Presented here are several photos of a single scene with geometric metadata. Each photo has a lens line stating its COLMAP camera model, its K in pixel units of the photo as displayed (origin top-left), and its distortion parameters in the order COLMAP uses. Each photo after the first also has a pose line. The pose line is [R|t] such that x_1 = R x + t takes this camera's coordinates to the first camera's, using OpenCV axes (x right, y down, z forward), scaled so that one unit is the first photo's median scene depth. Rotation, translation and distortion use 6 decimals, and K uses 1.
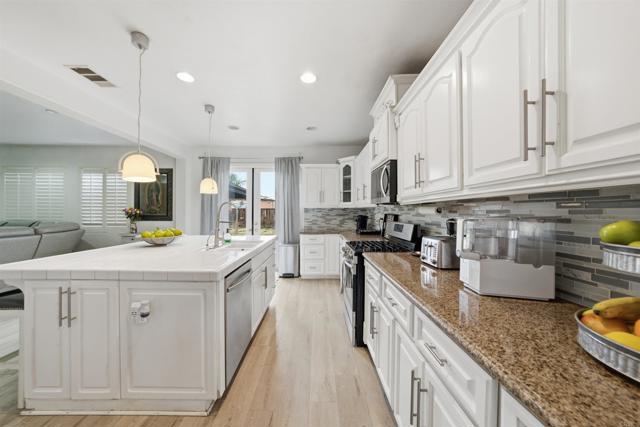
lens RADIAL K [[225.4, 0, 319.7], [0, 225.4, 212.6], [0, 0, 1]] dist [-0.011190, 0.000203]
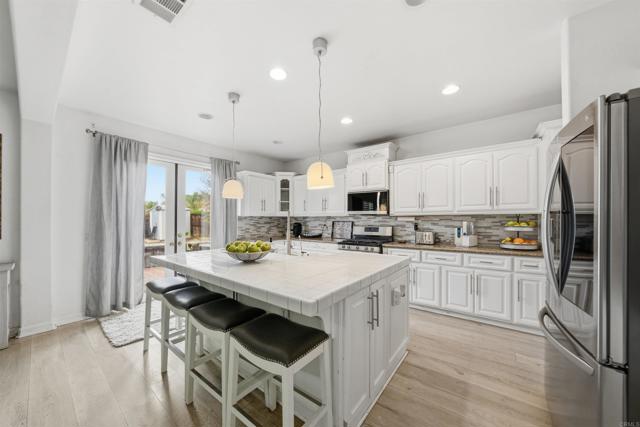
lens RADIAL K [[225.5, 0, 318.4], [0, 225.5, 219.4], [0, 0, 1]] dist [-0.015035, 0.000136]
pose [[0.617144, -0.002729, 0.786845, -0.614532], [0.005708, 0.999983, -0.001009, -0.003113], [-0.786829, 0.005114, 0.617150, 0.152981]]
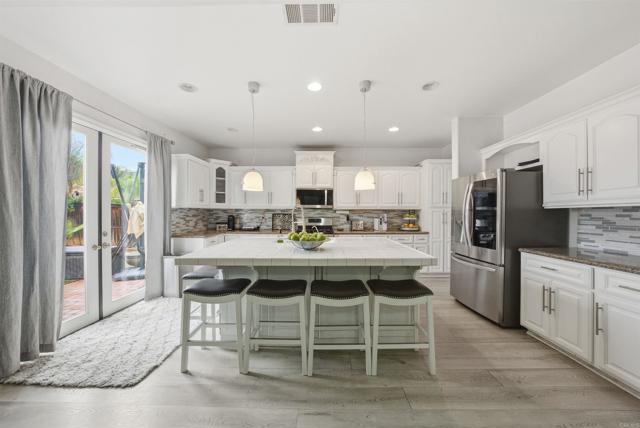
lens RADIAL K [[229.3, 0, 320.0], [0, 229.3, 214.0], [0, 0, 1]] dist [-0.008822, 0.000311]
pose [[0.024548, -0.010008, 0.999649, -0.852752], [0.000346, 0.999950, 0.010002, -0.005212], [-0.999699, 0.000101, 0.024550, 0.472246]]
